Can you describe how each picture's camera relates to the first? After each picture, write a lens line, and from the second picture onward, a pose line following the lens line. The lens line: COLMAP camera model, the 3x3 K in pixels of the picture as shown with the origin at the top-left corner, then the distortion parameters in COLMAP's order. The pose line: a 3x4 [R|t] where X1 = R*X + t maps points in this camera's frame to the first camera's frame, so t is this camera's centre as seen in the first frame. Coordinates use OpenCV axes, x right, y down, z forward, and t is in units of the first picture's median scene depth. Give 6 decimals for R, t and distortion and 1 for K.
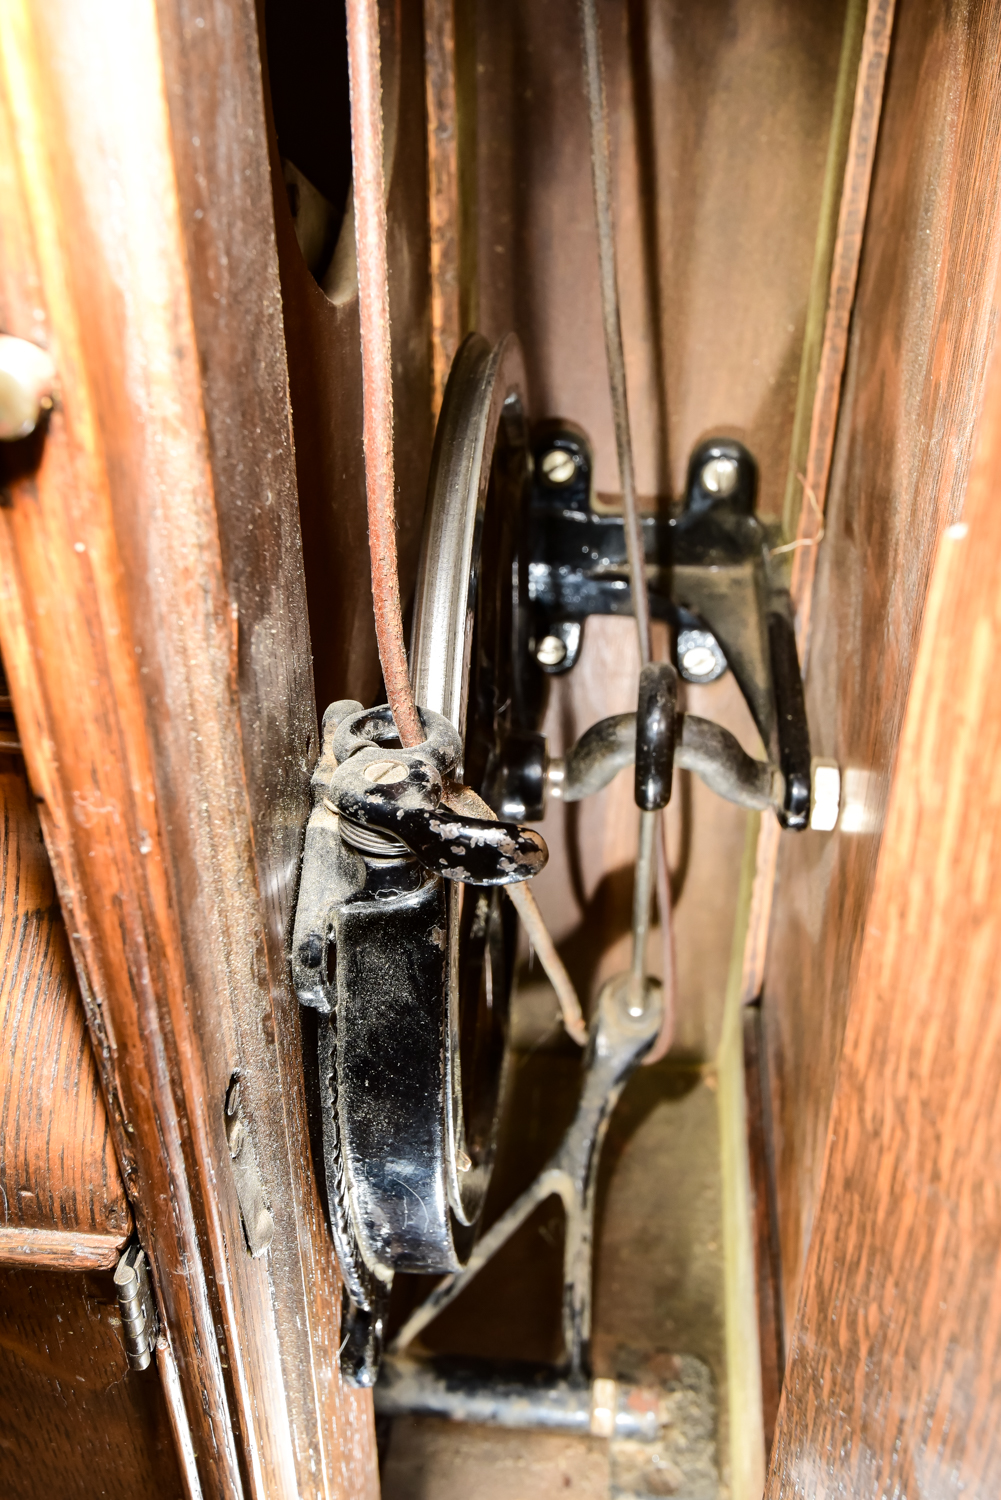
lens RADIAL K [[1397.7, 0, 494.0], [0, 1397.7, 743.6], [0, 0, 1]] dist [0.037952, 0.000000]
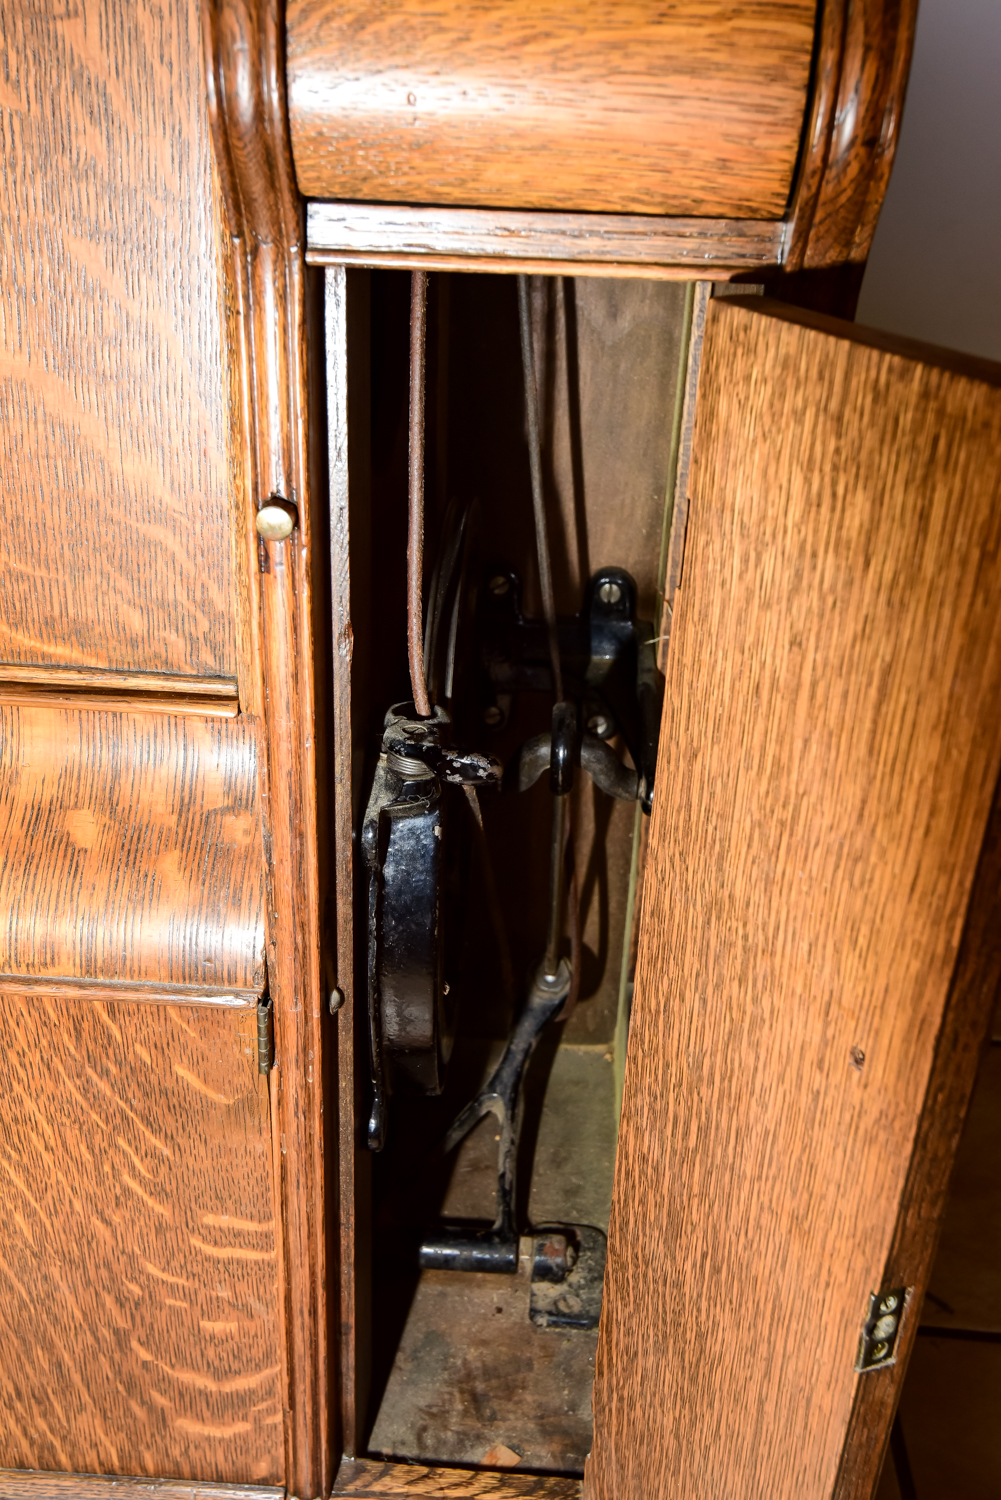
lens RADIAL K [[1397.7, 0, 494.9], [0, 1397.7, 741.6], [0, 0, 1]] dist [0.037952, 0.000000]
pose [[0.998282, 0.015313, 0.056558, -0.038624], [-0.009281, 0.994384, -0.105427, 0.116056], [-0.057855, 0.104721, 0.992817, -0.421561]]
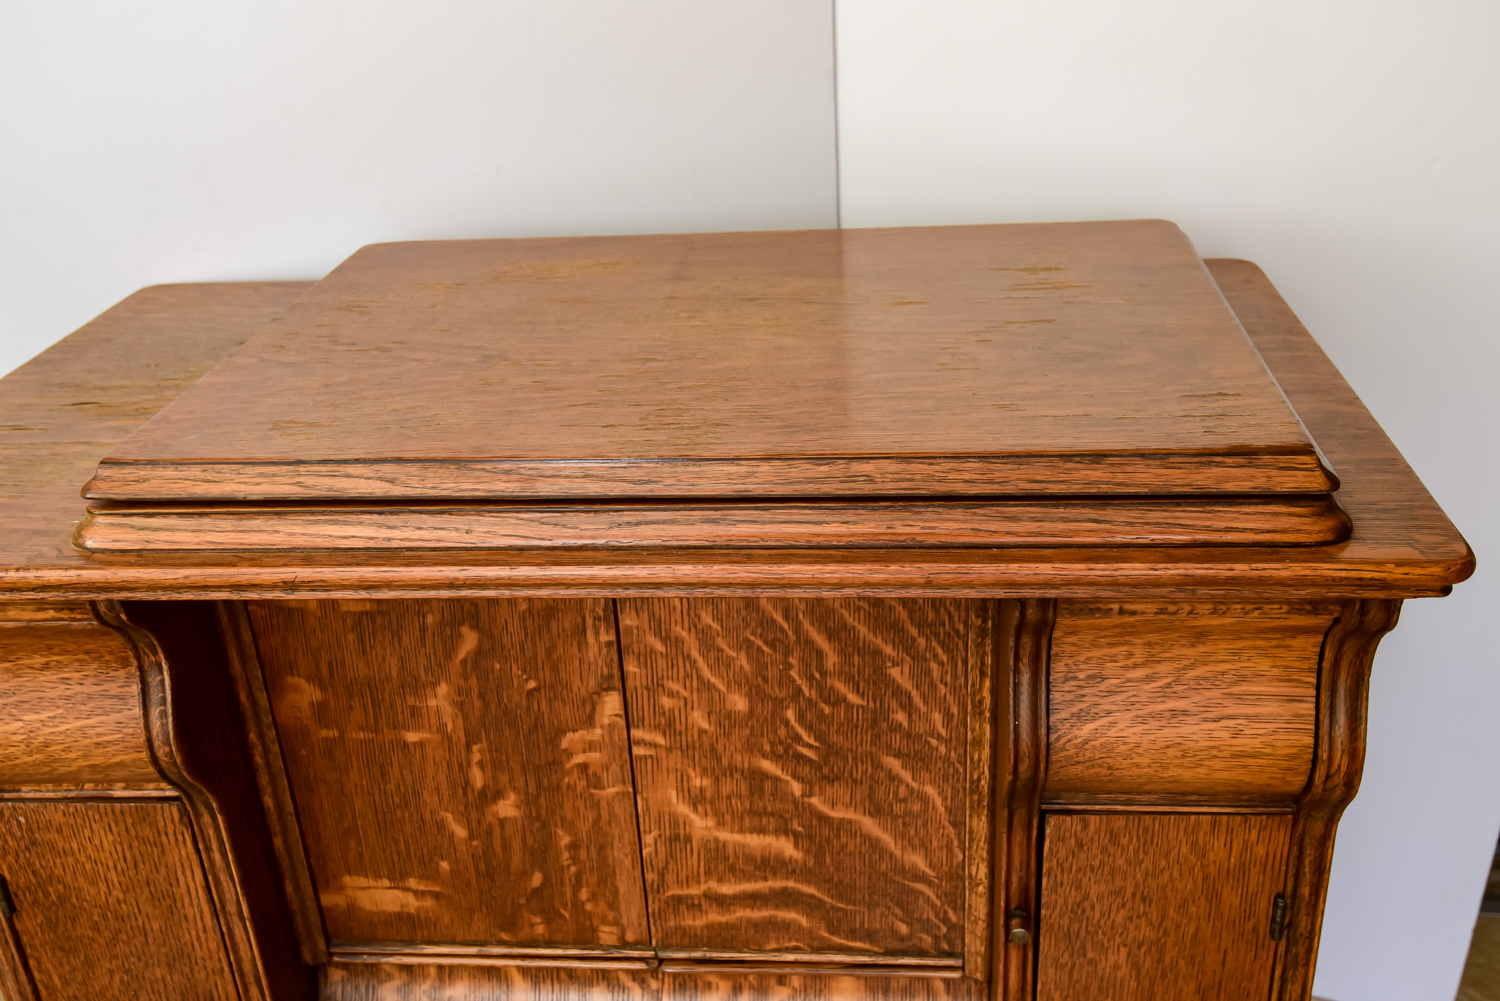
lens RADIAL K [[1397.7, 0, 760.0], [0, 1397.7, 505.4], [0, 0, 1]] dist [0.037952, 0.000000]
pose [[0.998565, -0.052834, -0.008787, -0.343768], [0.051337, 0.990922, -0.124251, -0.339633], [0.015272, 0.123622, 0.992212, -1.134339]]
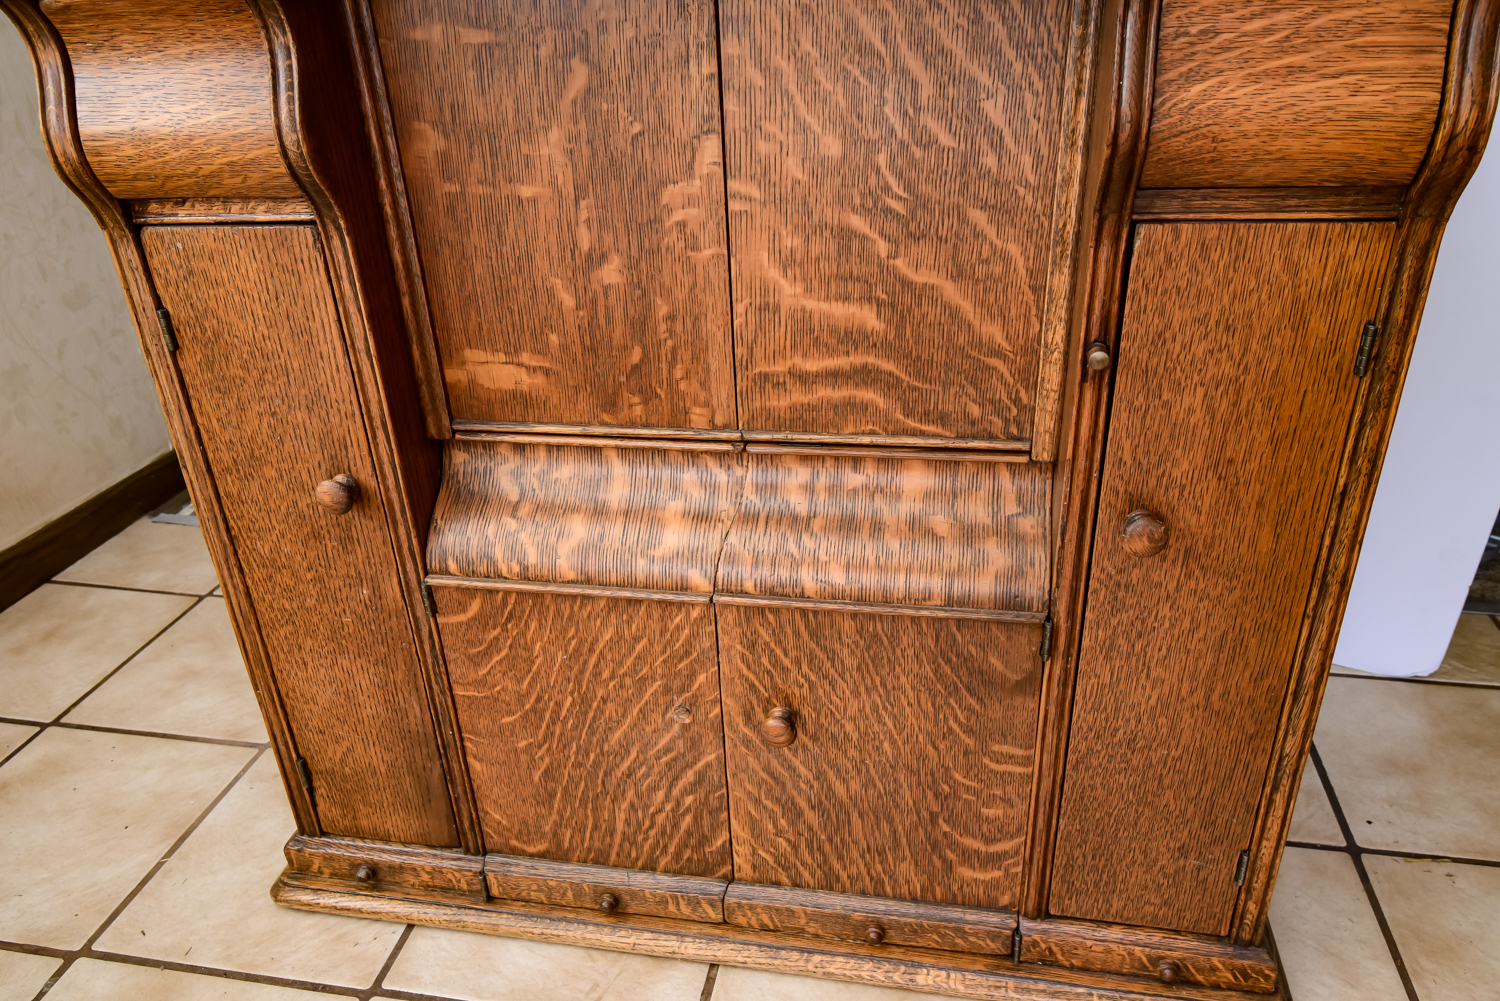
lens RADIAL K [[1028.0, 0, 759.3], [0, 1028.0, 503.3], [0, 0, 1]] dist [0.023438, -0.024462]
pose [[0.996266, 0.000082, -0.086339, -0.372115], [-0.008845, 0.994836, -0.101111, 0.179198], [0.085884, 0.101497, 0.991122, -0.733320]]
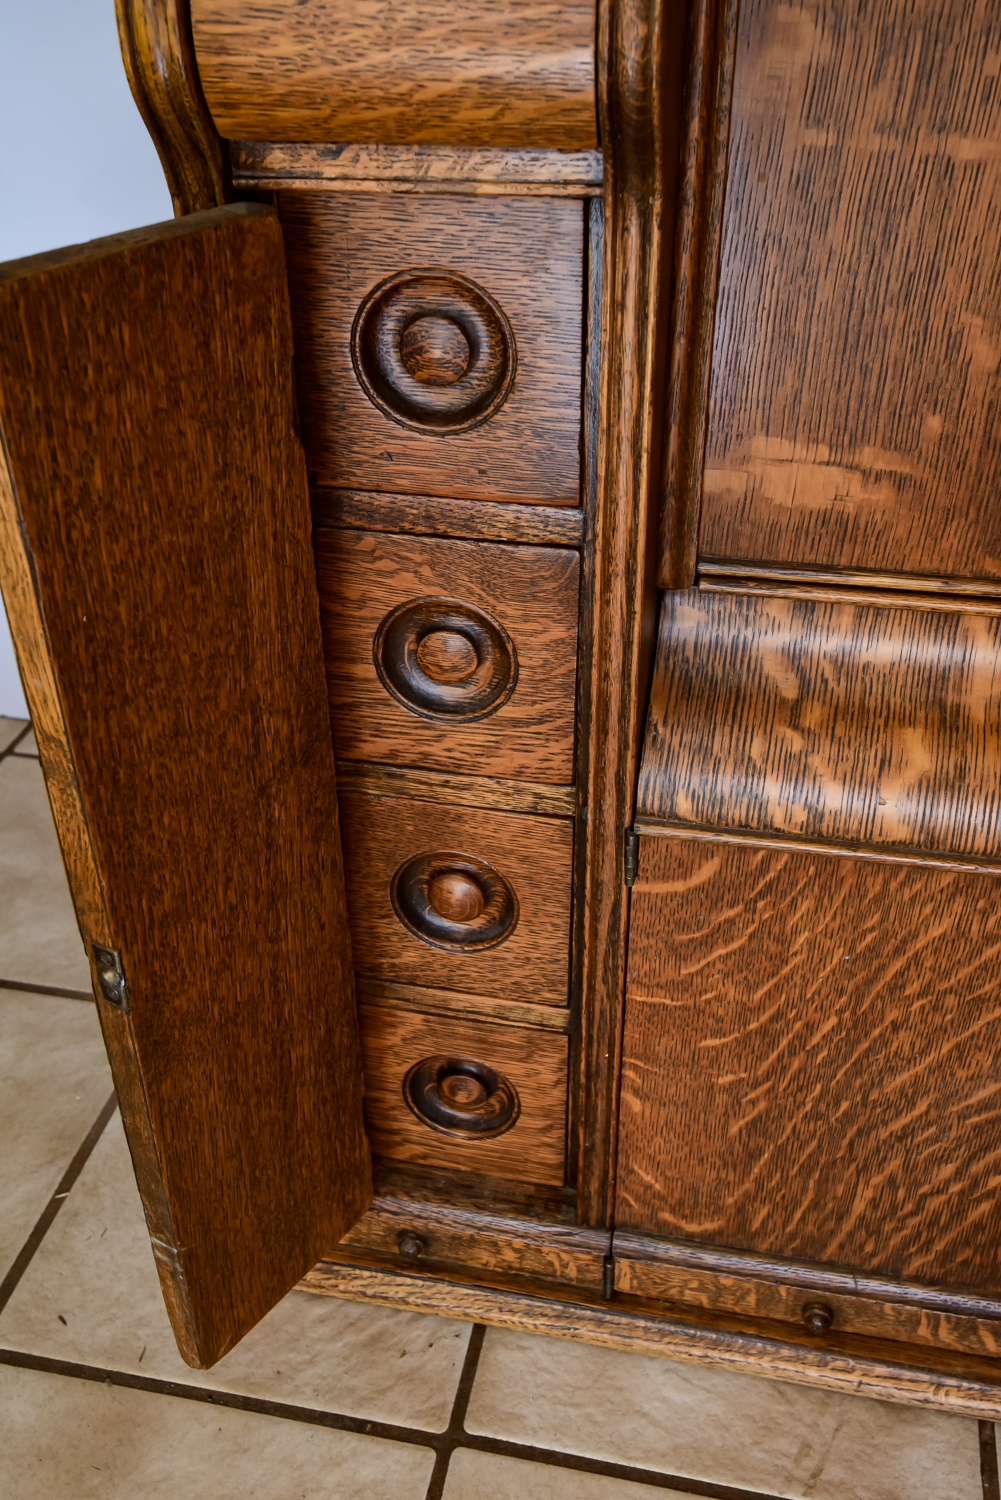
lens RADIAL K [[1397.7, 0, 504.2], [0, 1397.7, 740.7], [0, 0, 1]] dist [0.037952, 0.000000]
pose [[0.994878, 0.047064, -0.089462, -0.935719], [-0.046029, 0.998848, 0.013590, 0.069385], [0.089998, -0.009402, 0.995898, -0.512279]]
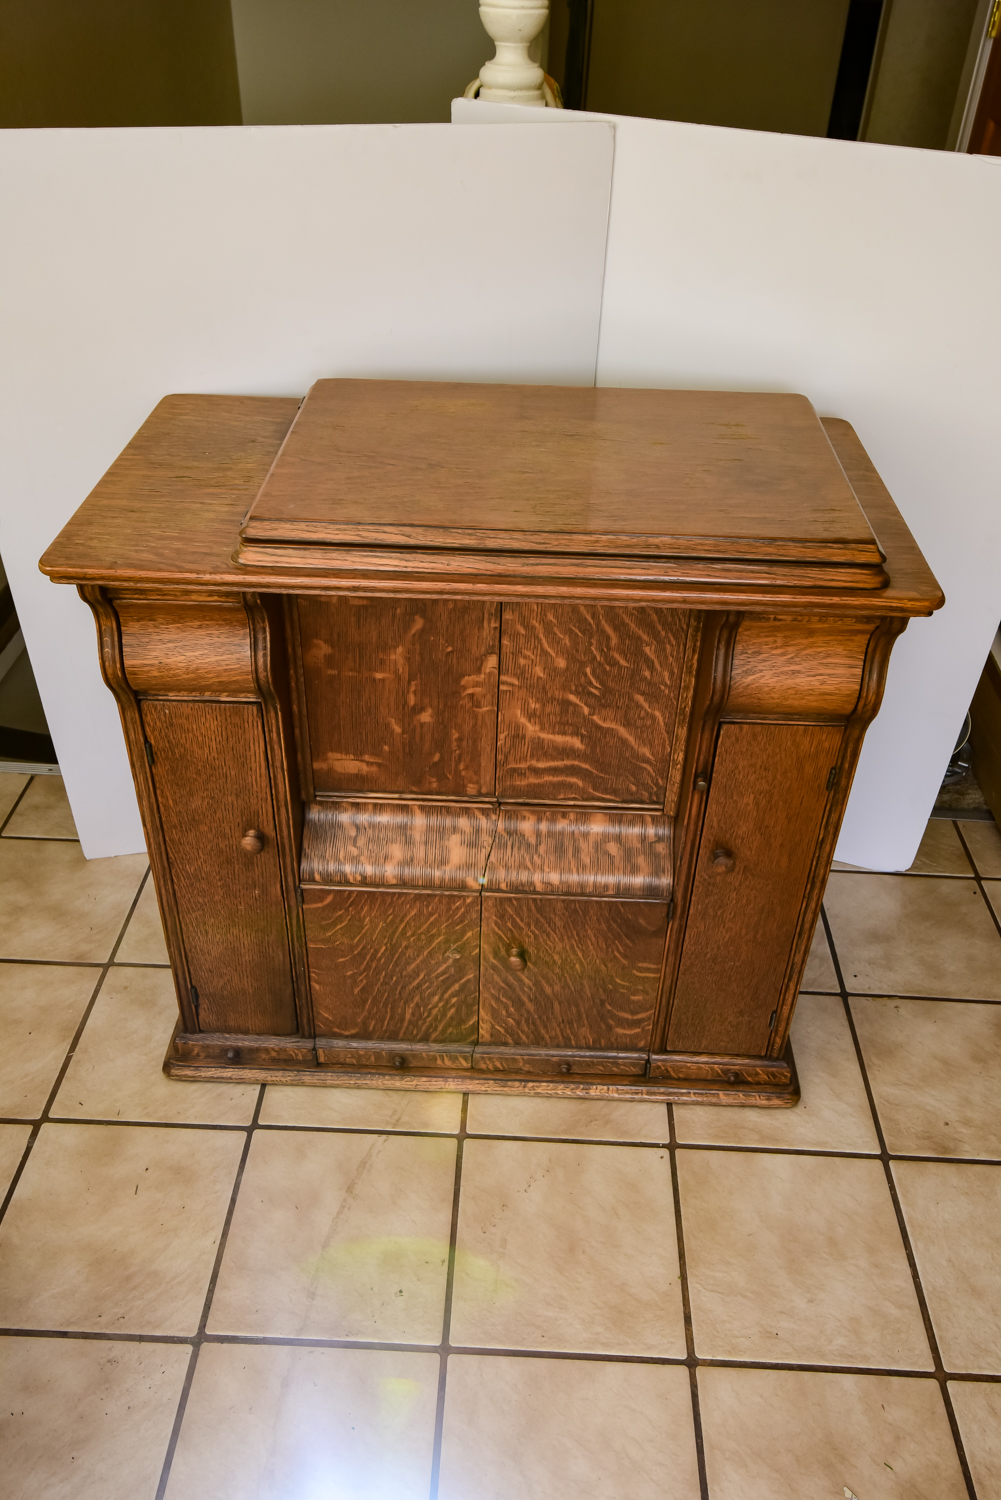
lens RADIAL K [[1145.7, 0, 499.3], [0, 1145.7, 744.1], [0, 0, 1]] dist [0.034743, -0.006508]
pose [[0.997376, -0.019895, 0.069606, -0.668068], [0.016383, 0.998581, 0.050675, -0.275436], [-0.070516, -0.049402, 0.996287, -1.881016]]
